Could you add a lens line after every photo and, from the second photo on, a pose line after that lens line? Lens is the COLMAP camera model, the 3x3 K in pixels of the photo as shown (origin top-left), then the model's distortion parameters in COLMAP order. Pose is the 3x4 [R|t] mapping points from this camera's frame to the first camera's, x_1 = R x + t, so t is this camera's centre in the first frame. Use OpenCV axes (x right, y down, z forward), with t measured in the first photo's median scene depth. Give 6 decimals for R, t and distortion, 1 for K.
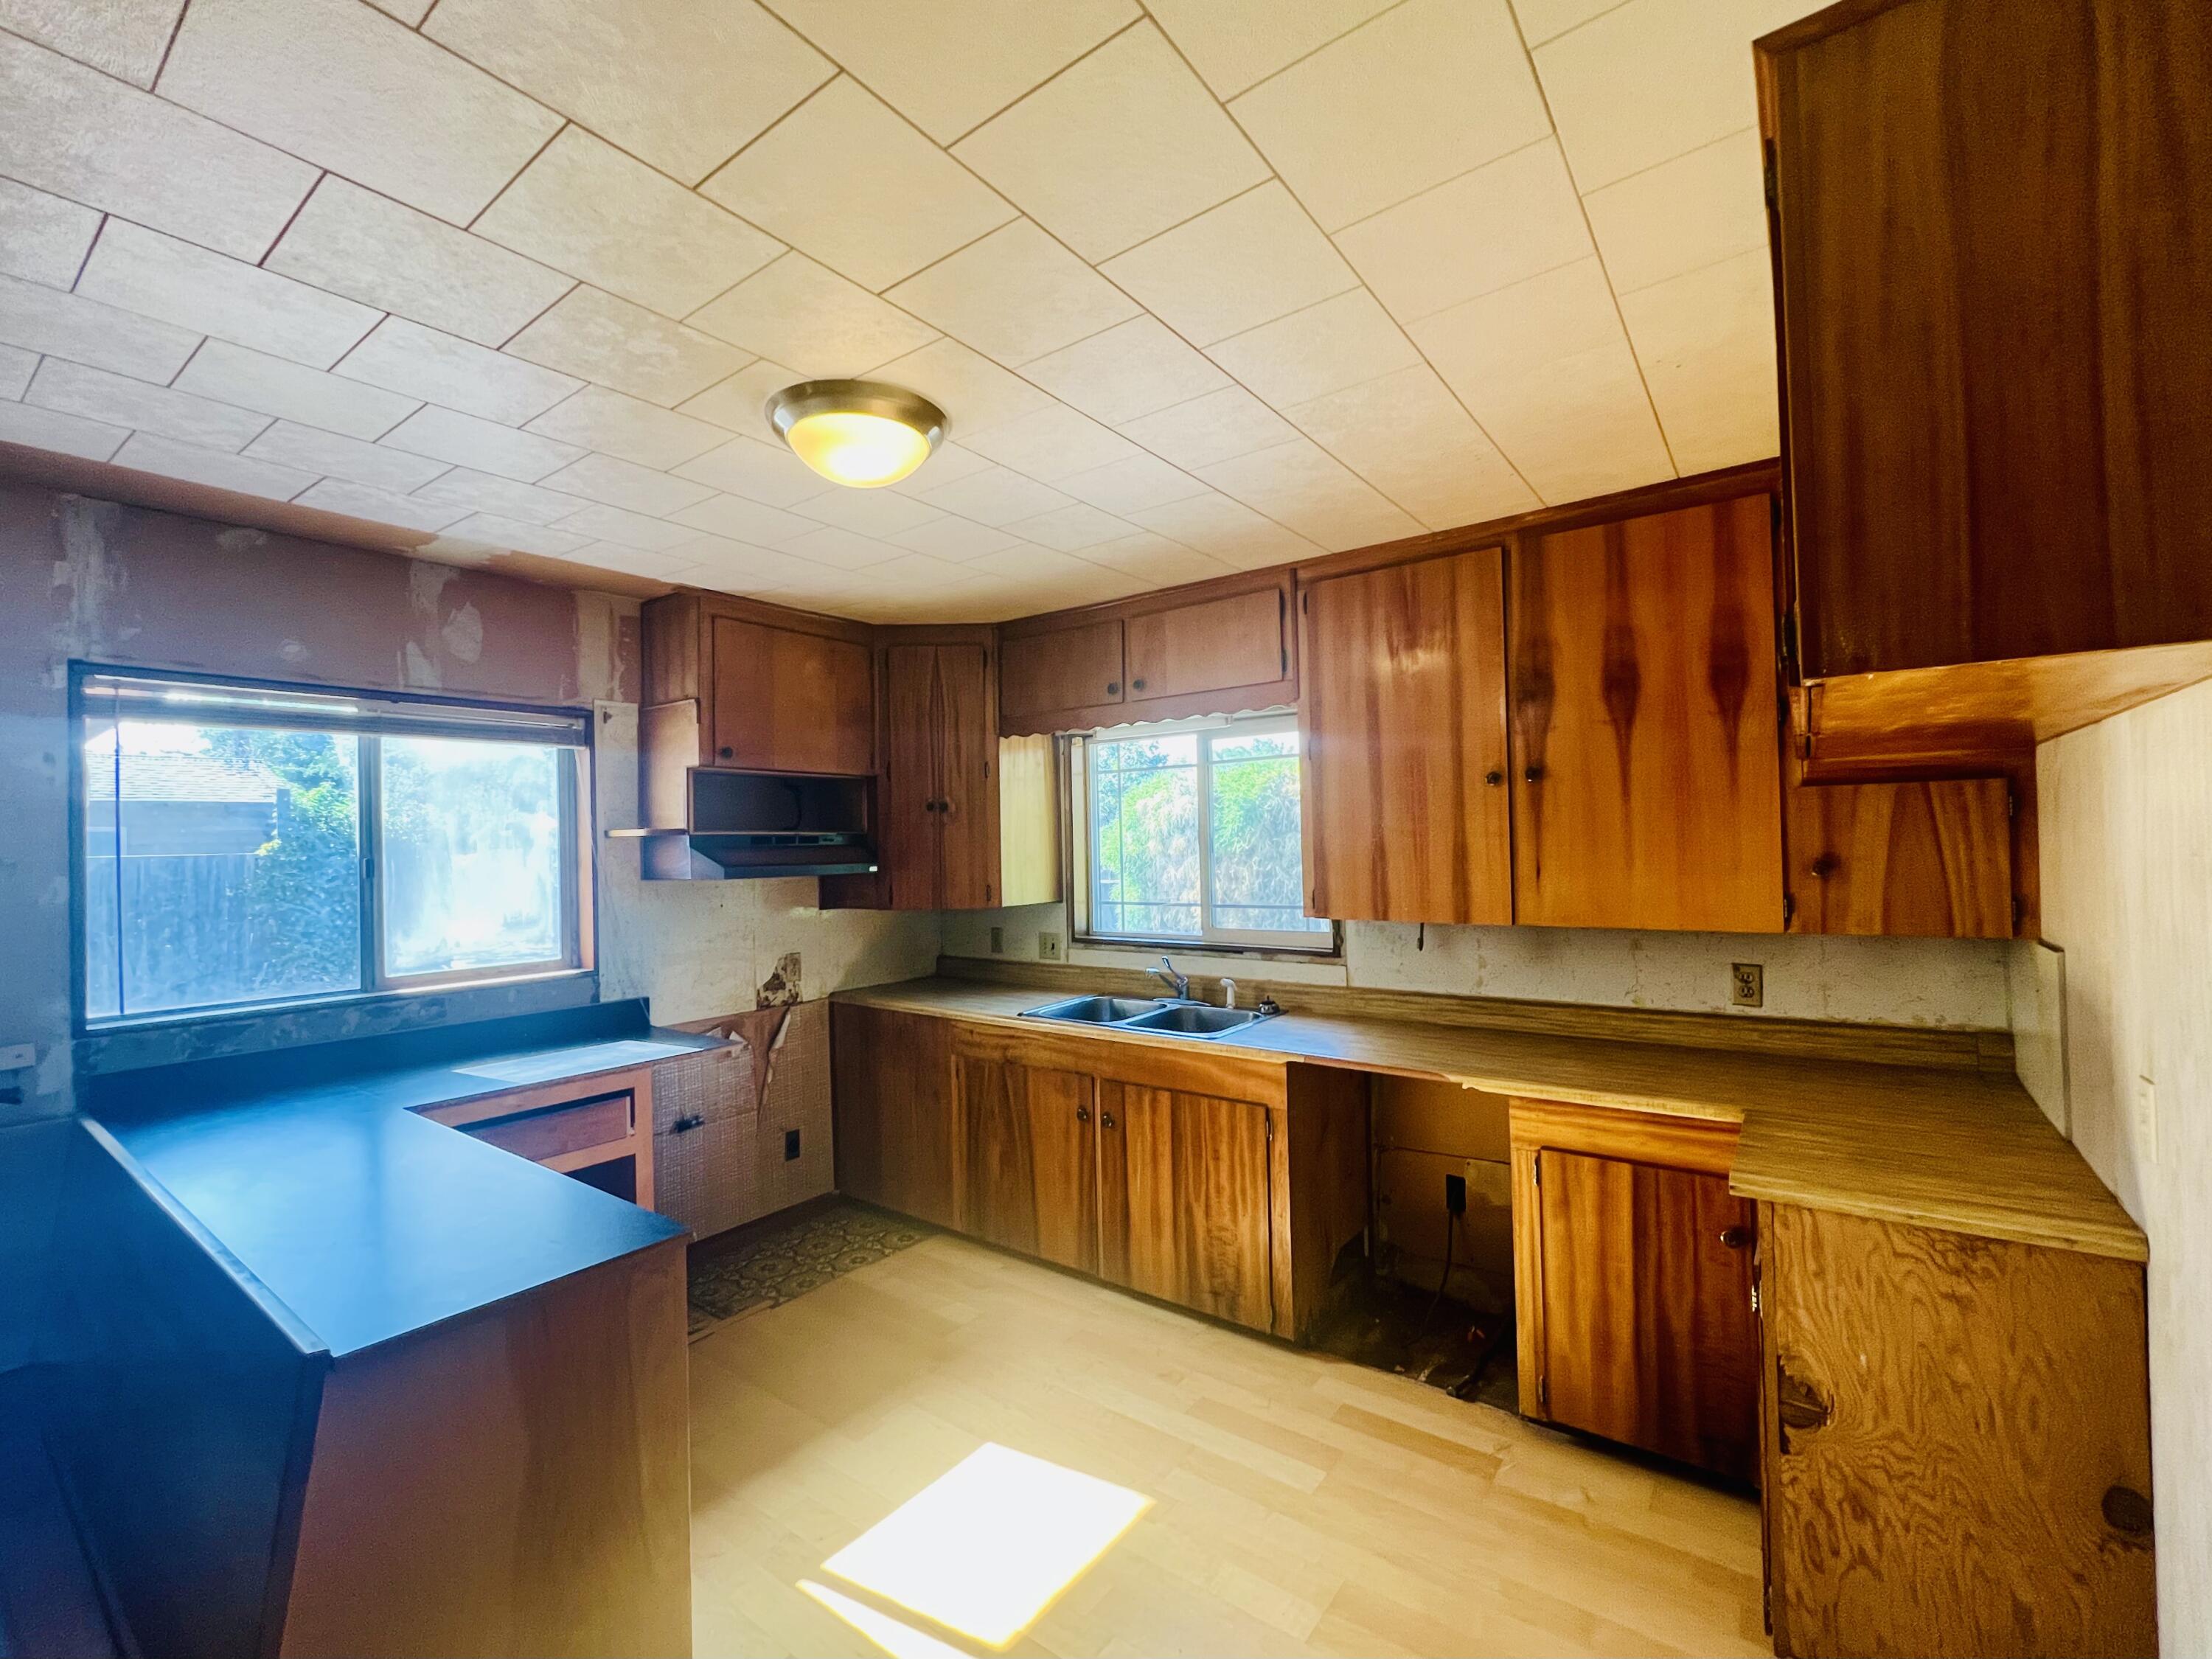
lens RADIAL K [[924.2, 0, 1113.9], [0, 924.2, 836.6], [0, 0, 1]] dist [-0.000100, -0.000011]
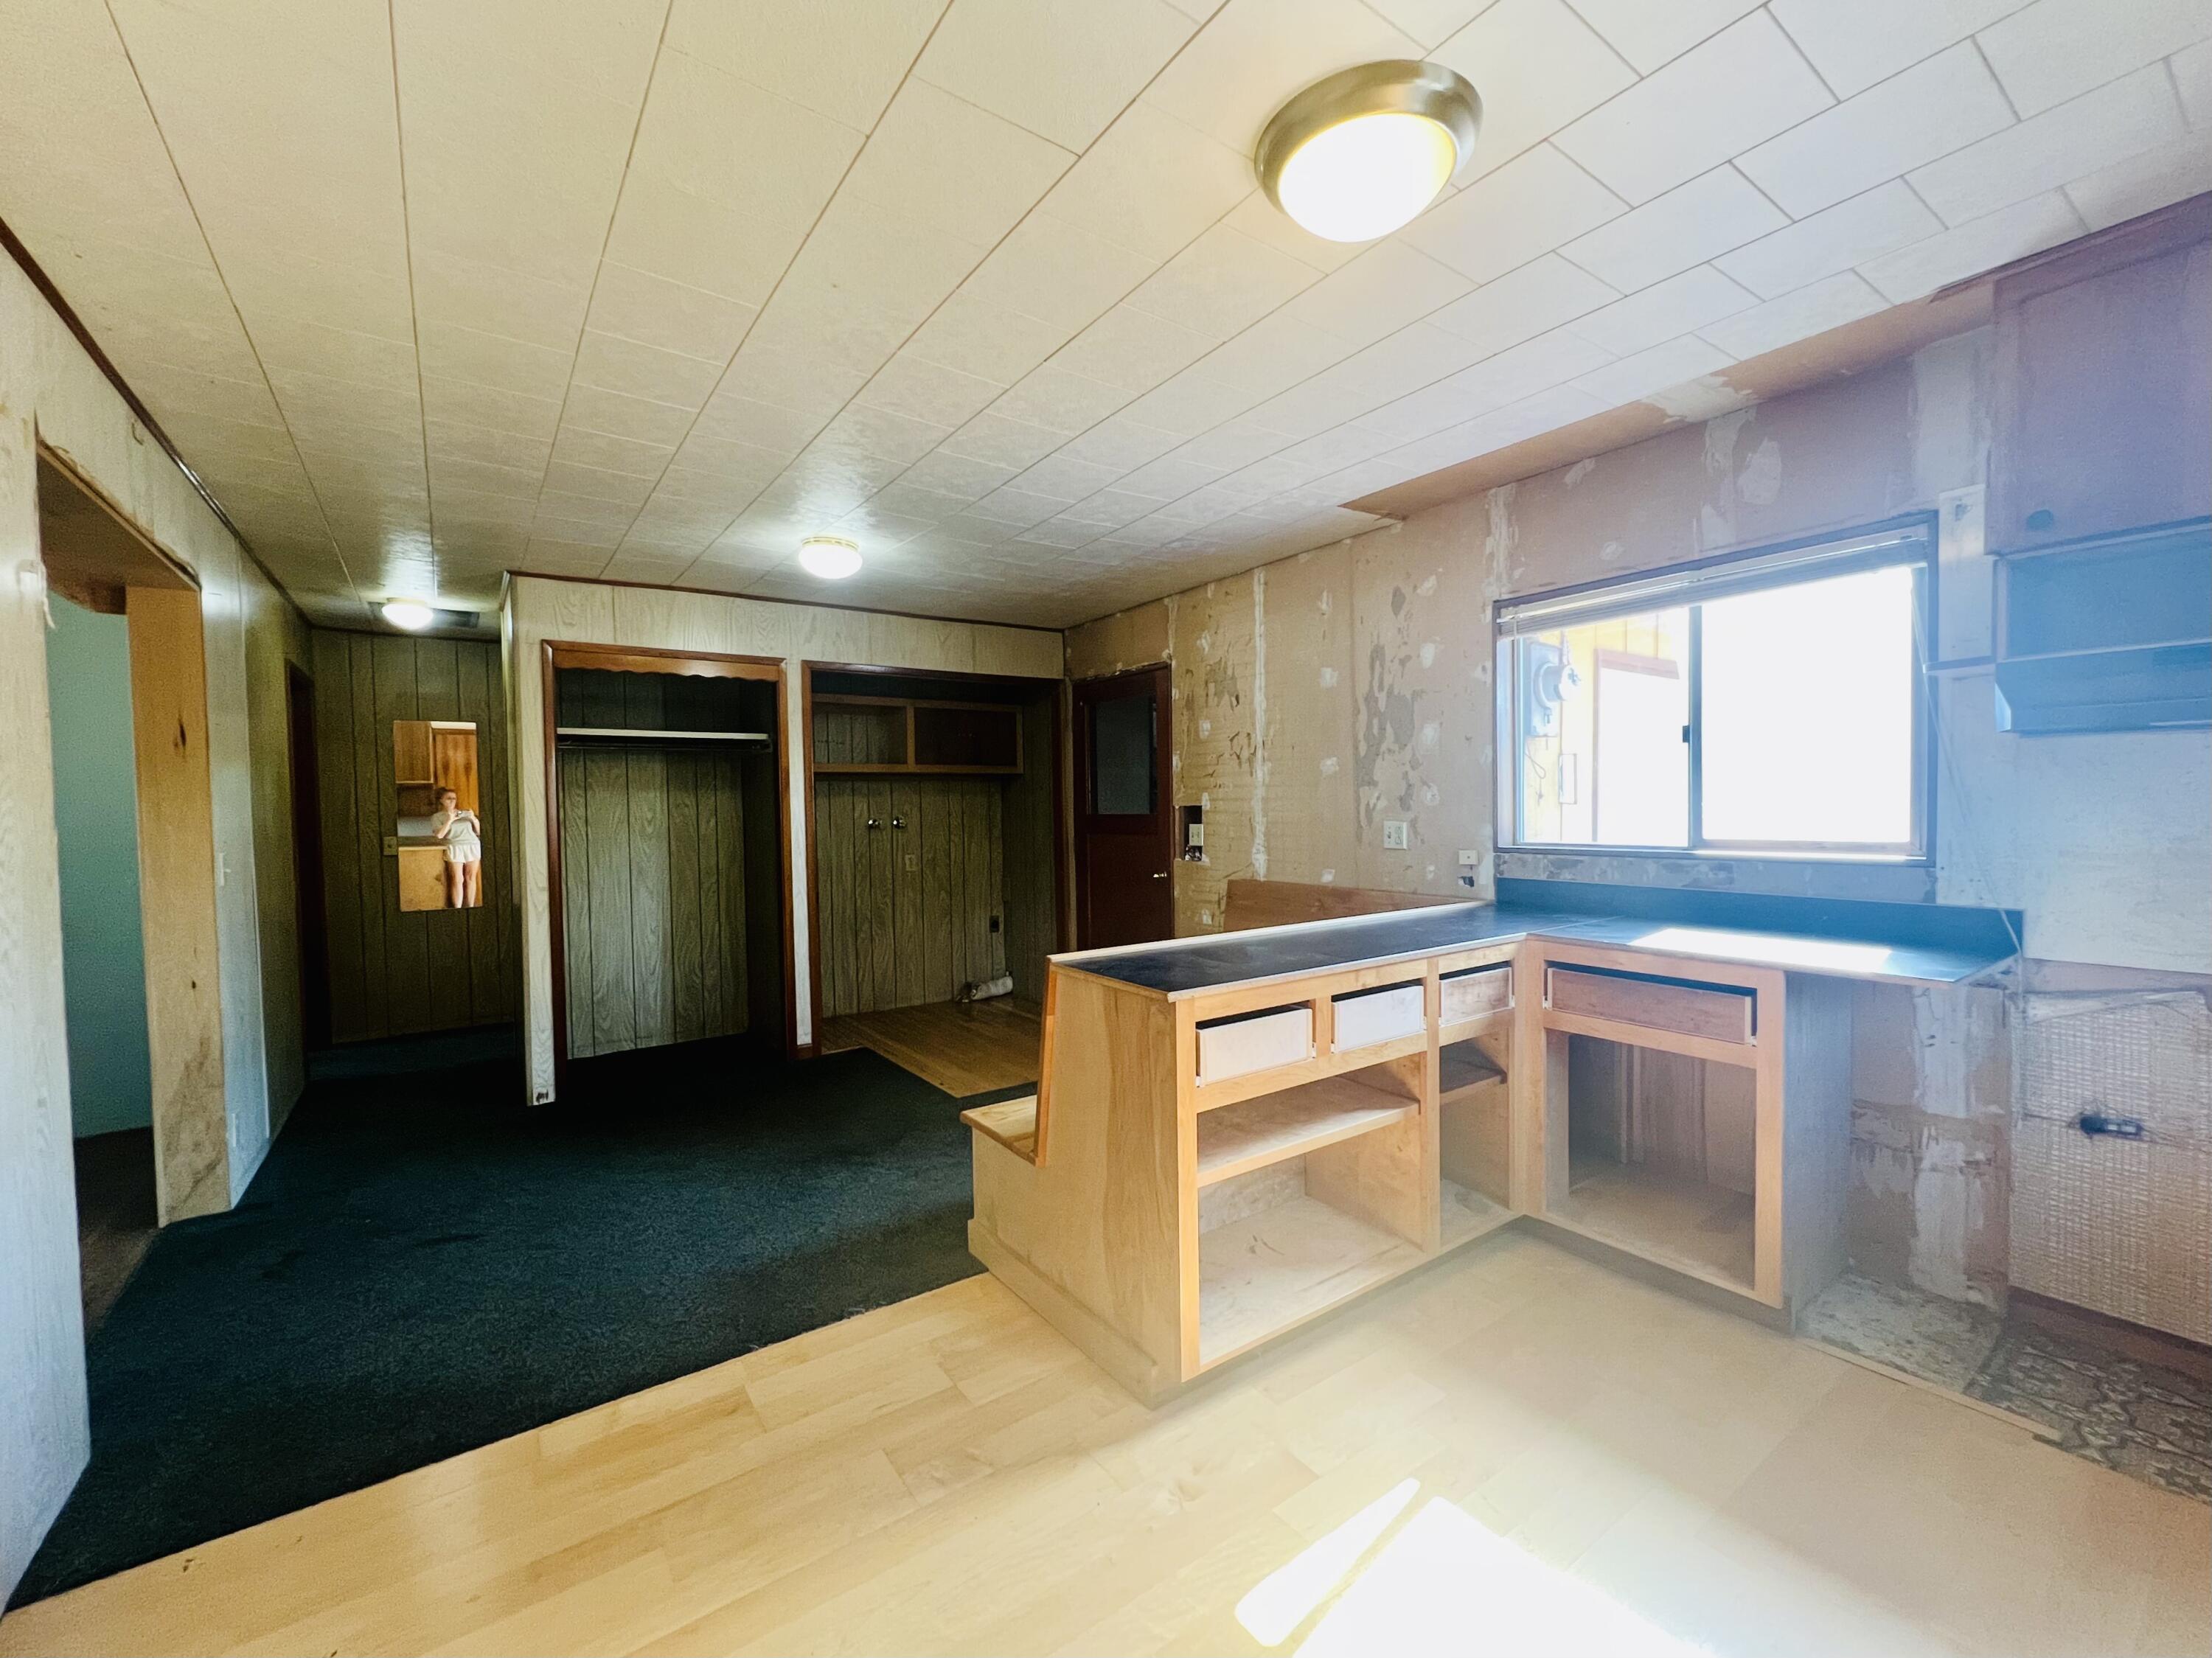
lens RADIAL K [[924.1, 0, 1113.9], [0, 924.1, 836.1], [0, 0, 1]] dist [-0.000100, -0.000011]
pose [[-0.309986, 0.058924, -0.948913, 0.418512], [0.034455, 0.998118, 0.050724, 0.075871], [0.950117, -0.016971, -0.311433, 0.712605]]
